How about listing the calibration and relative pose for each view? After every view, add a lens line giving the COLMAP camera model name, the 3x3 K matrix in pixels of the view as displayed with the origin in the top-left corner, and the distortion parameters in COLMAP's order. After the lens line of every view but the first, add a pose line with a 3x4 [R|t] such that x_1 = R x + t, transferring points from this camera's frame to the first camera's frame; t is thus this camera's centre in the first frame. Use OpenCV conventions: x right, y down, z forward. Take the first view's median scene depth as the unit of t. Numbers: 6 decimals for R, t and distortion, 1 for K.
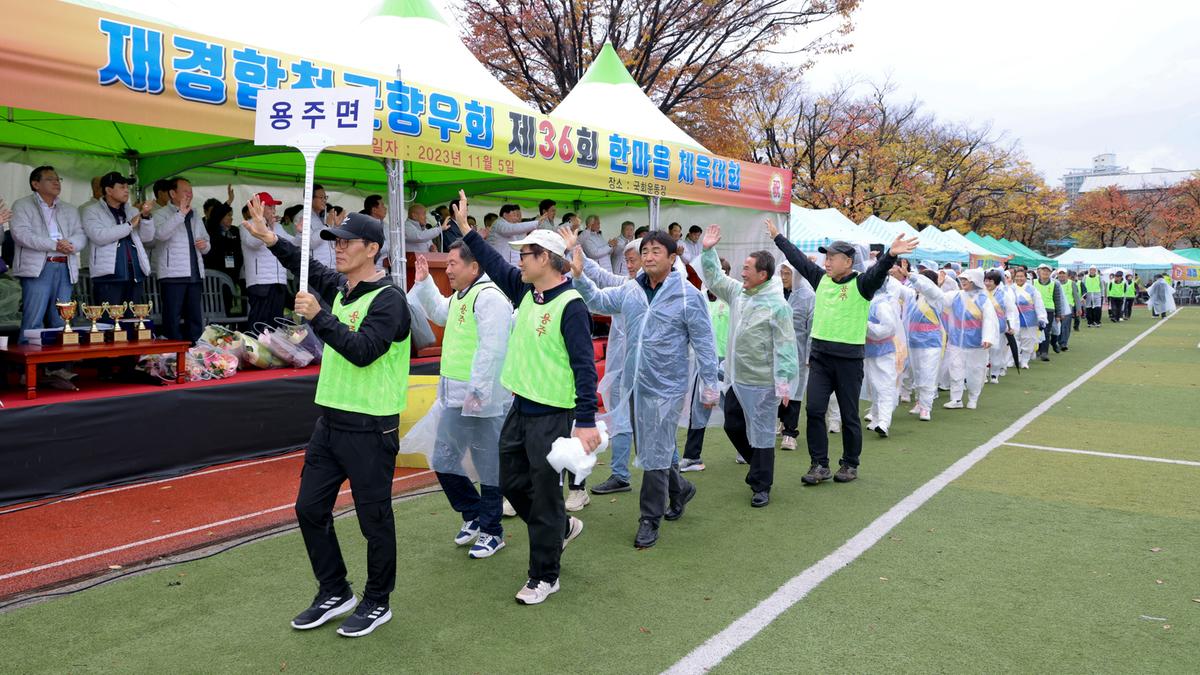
lens RADIAL K [[897.9, 0, 574.3], [0, 897.9, 292.2], [0, 0, 1]] dist [-0.001099, 0.008654]
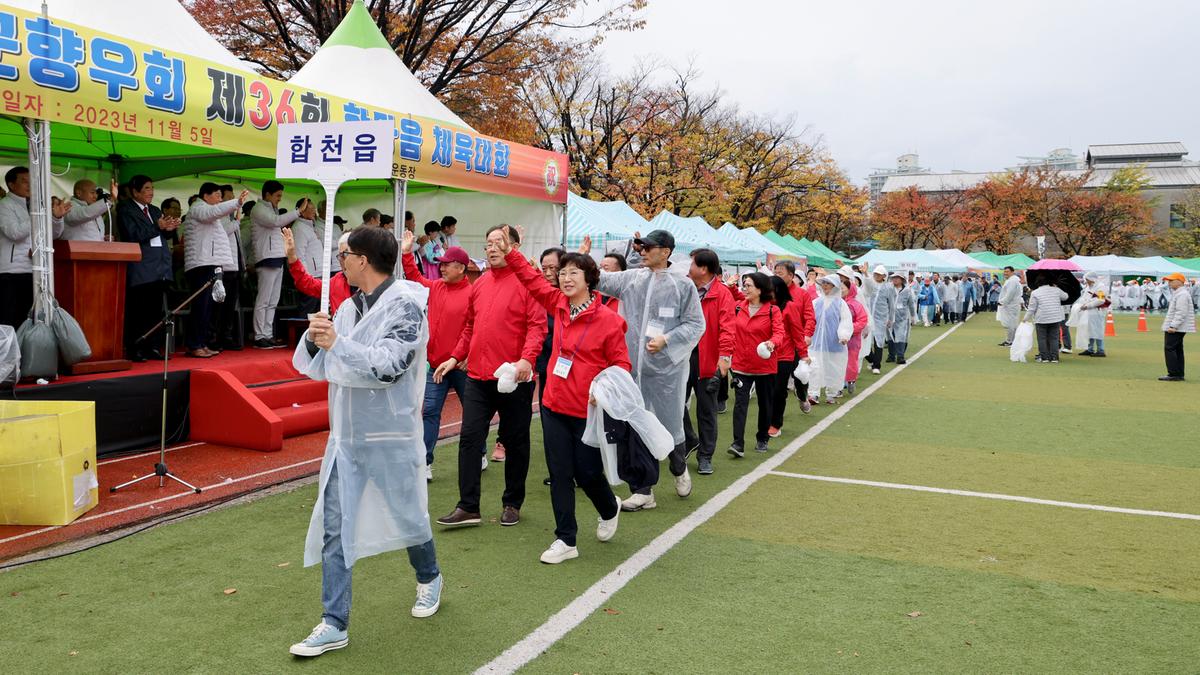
lens RADIAL K [[897.9, 0, 574.3], [0, 897.9, 292.2], [0, 0, 1]] dist [-0.001099, 0.008654]
pose [[0.986918, 0.007624, 0.161043, 0.110083], [-0.008120, 0.999964, 0.002422, -0.004061], [-0.161019, -0.003698, 0.986944, 0.133480]]
